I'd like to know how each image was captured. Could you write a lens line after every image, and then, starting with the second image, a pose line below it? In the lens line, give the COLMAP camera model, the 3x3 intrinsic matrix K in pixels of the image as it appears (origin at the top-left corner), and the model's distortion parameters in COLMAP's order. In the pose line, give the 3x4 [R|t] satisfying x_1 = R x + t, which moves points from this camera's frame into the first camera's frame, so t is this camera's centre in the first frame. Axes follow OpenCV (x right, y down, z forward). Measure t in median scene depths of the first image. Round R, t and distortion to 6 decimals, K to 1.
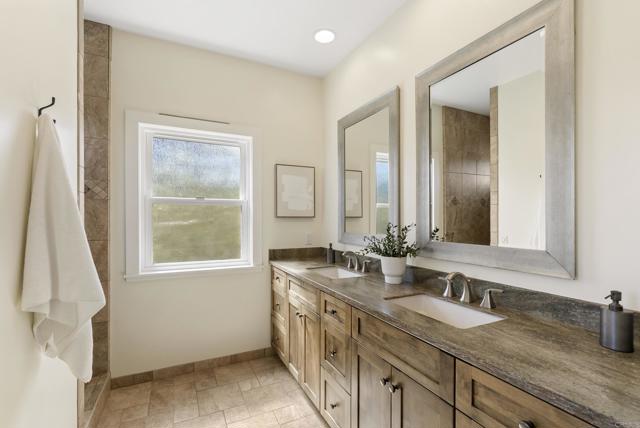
lens RADIAL K [[289.0, 0, 316.3], [0, 289.0, 215.9], [0, 0, 1]] dist [-0.002842, -0.000199]
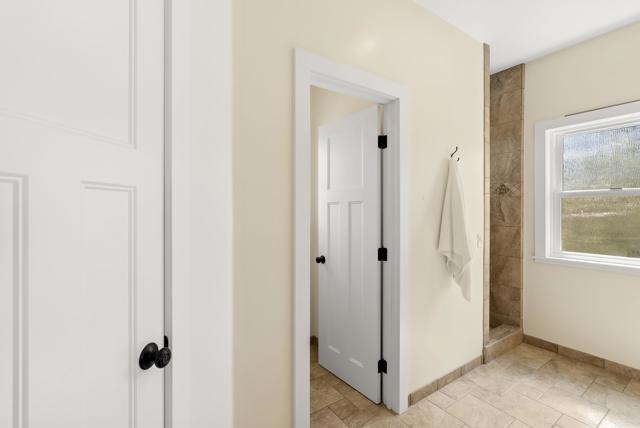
lens RADIAL K [[289.0, 0, 316.3], [0, 289.0, 215.9], [0, 0, 1]] dist [-0.002842, -0.000199]
pose [[0.106639, 0.014933, -0.994186, 0.484317], [0.004338, 0.999871, 0.015484, 0.007744], [0.994288, -0.005964, 0.106561, -0.069200]]
